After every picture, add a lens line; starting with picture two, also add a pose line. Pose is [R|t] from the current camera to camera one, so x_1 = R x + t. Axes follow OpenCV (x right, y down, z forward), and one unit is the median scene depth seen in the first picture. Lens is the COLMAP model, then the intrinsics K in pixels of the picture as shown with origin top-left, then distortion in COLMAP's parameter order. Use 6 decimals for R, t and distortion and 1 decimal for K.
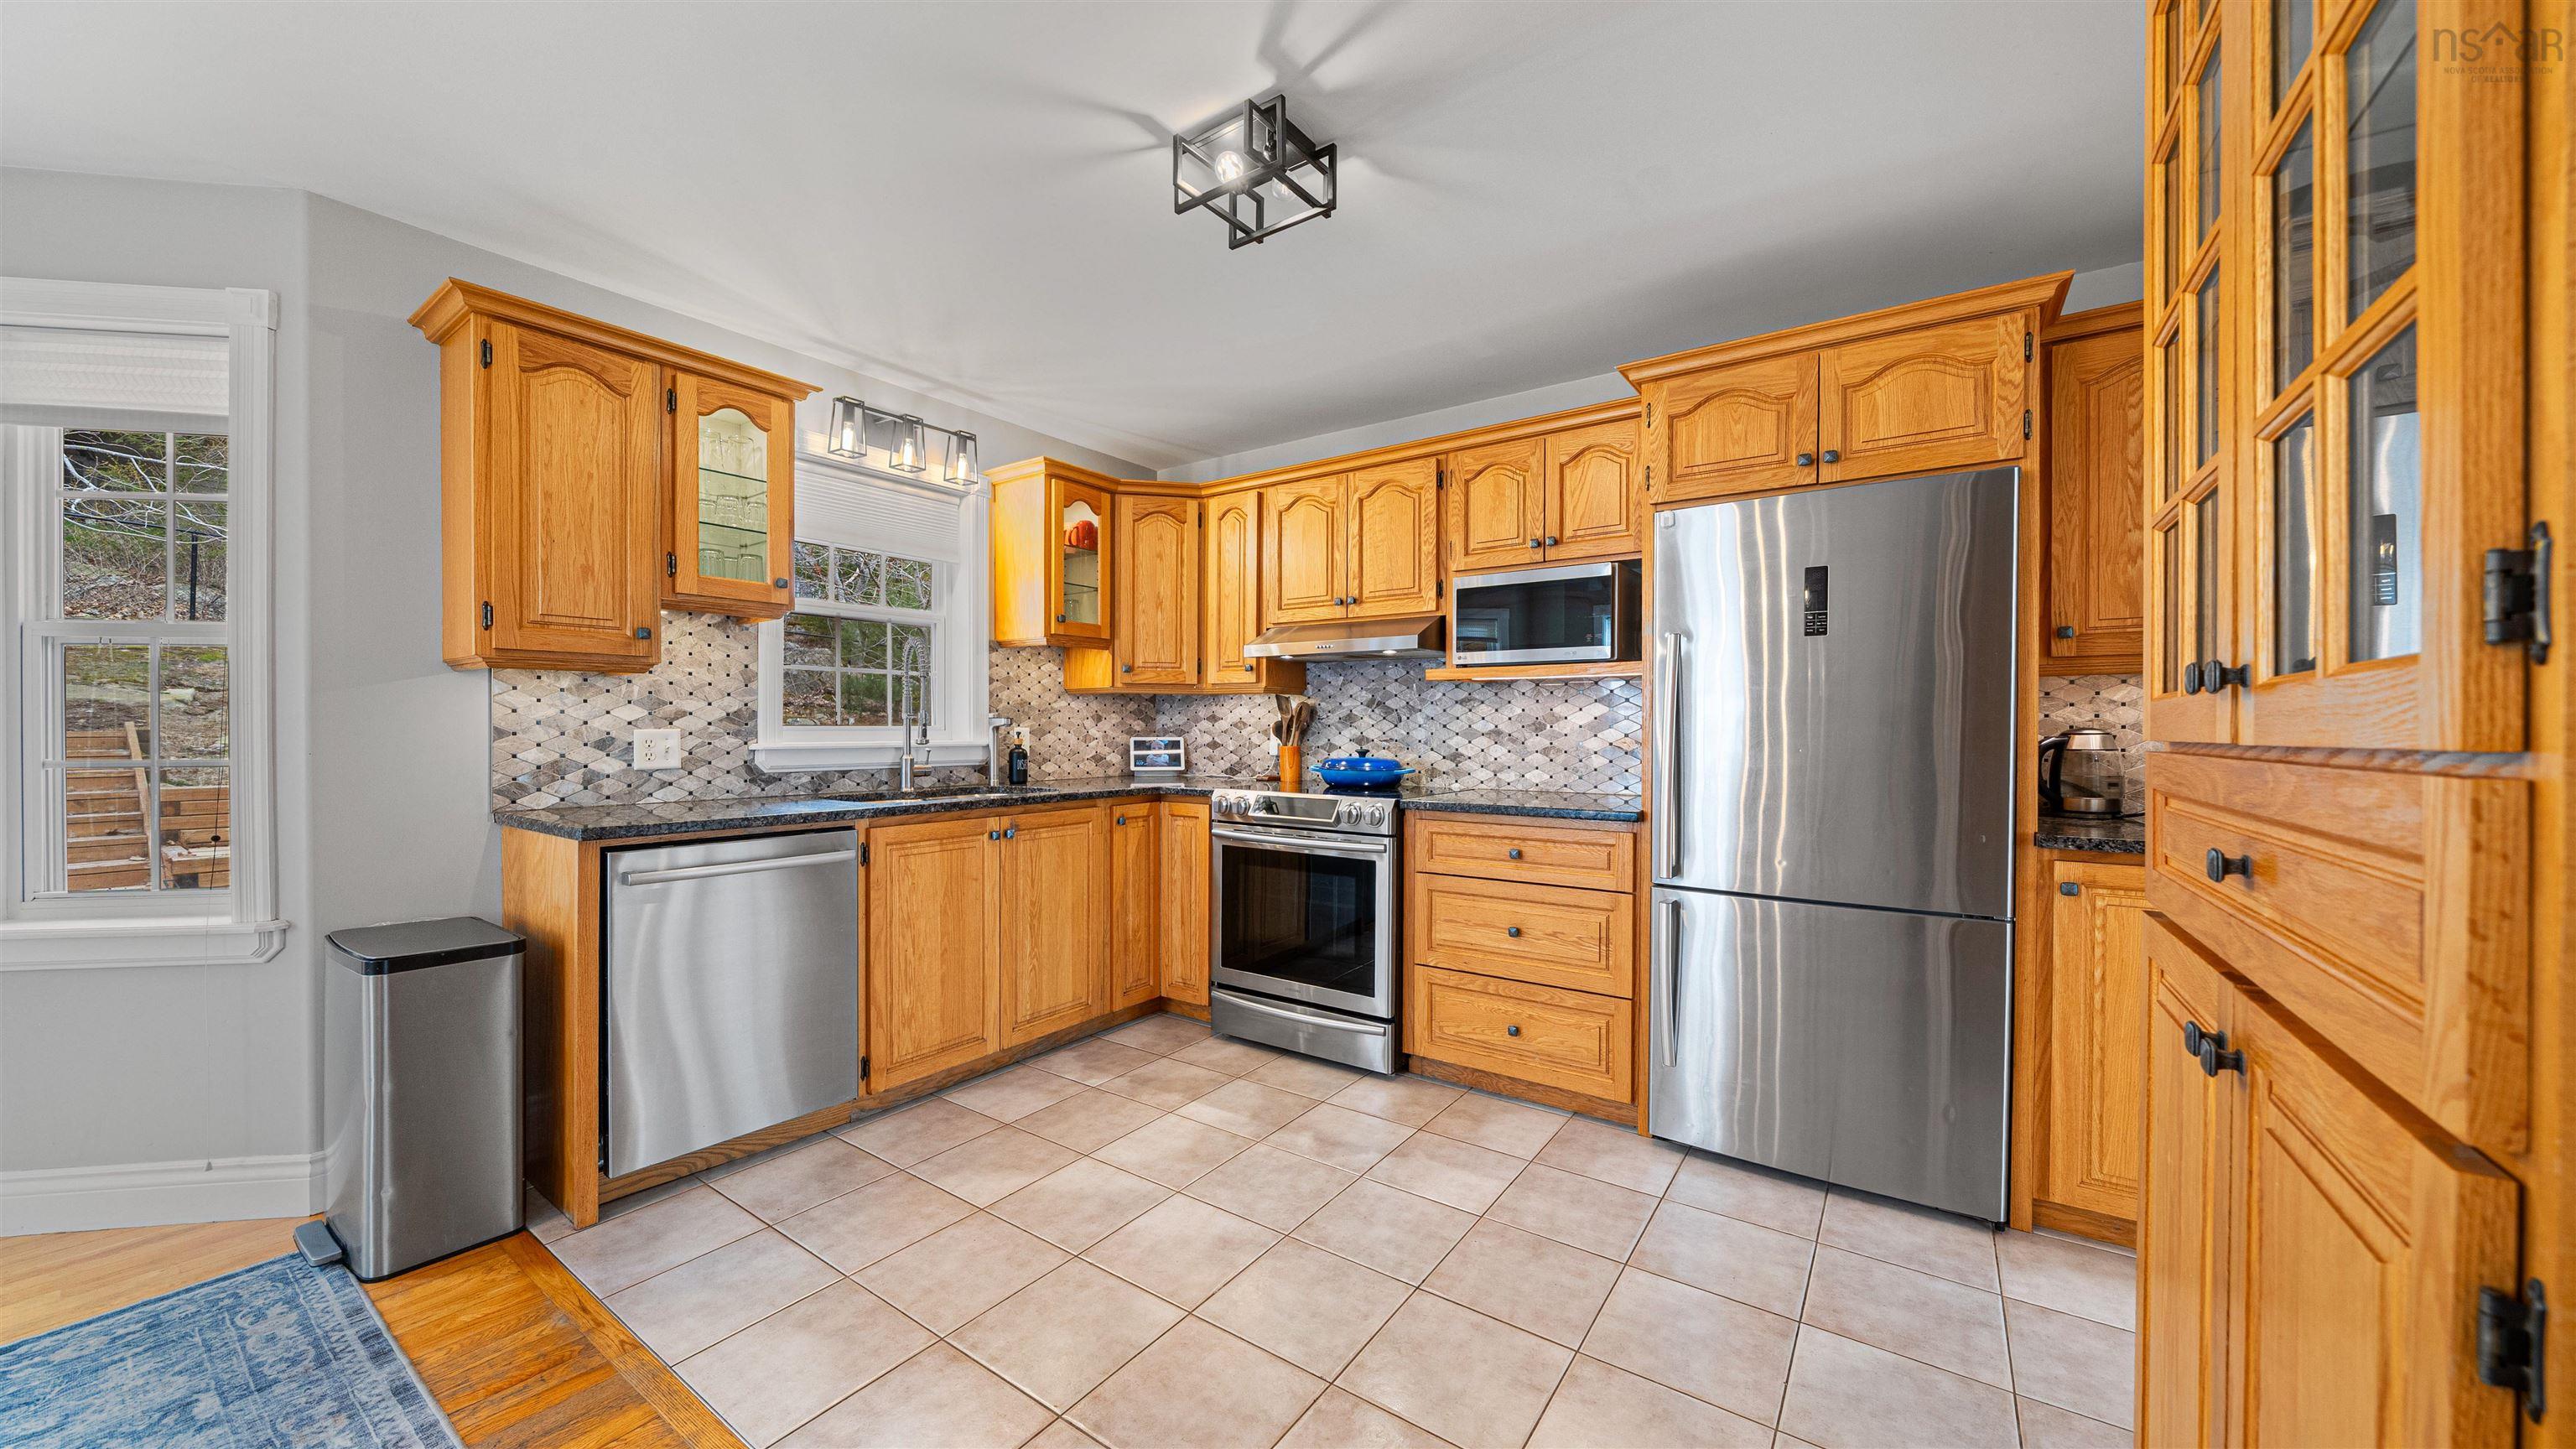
lens RADIAL K [[907.7, 0, 1288.0], [0, 907.7, 724.5], [0, 0, 1]] dist [-0.002322, -0.000127]
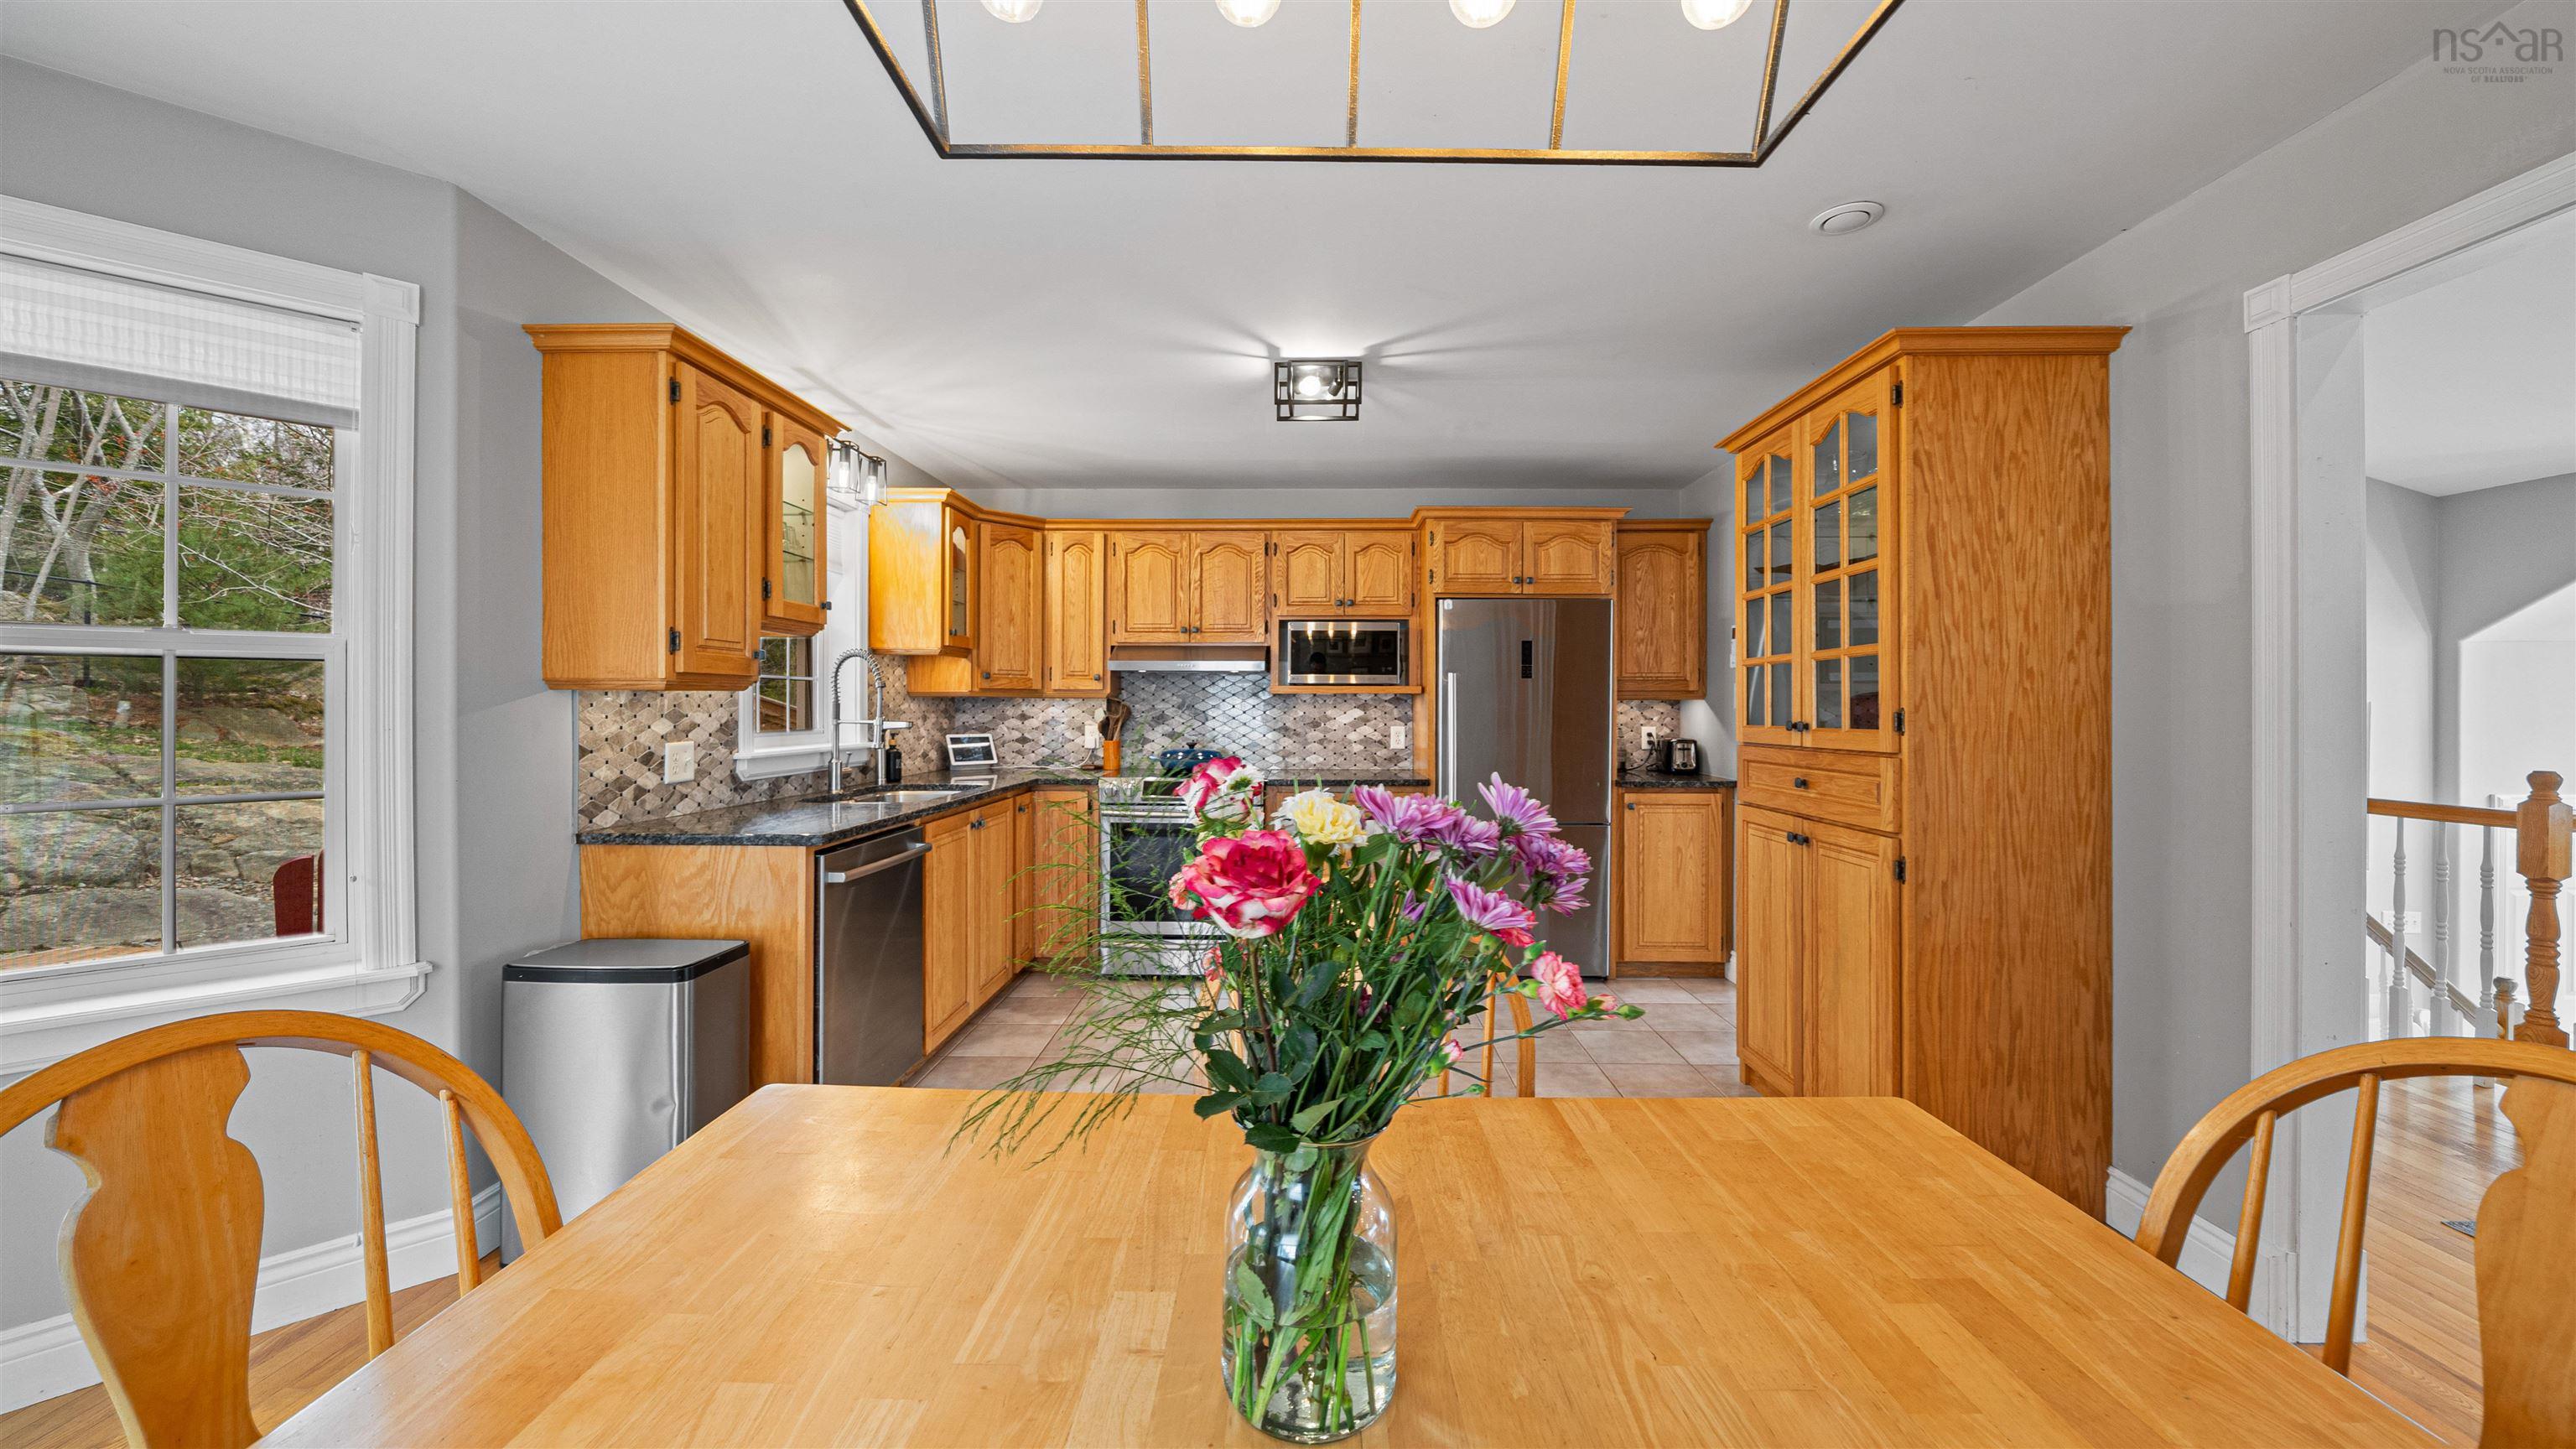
lens RADIAL K [[914.1, 0, 1286.8], [0, 914.1, 691.5], [0, 0, 1]] dist [-0.002179, -0.000174]
pose [[0.829573, 0.008106, 0.558339, -0.619706], [-0.001648, 0.999926, -0.012068, -0.035198], [-0.558395, 0.009091, 0.829525, -0.189754]]
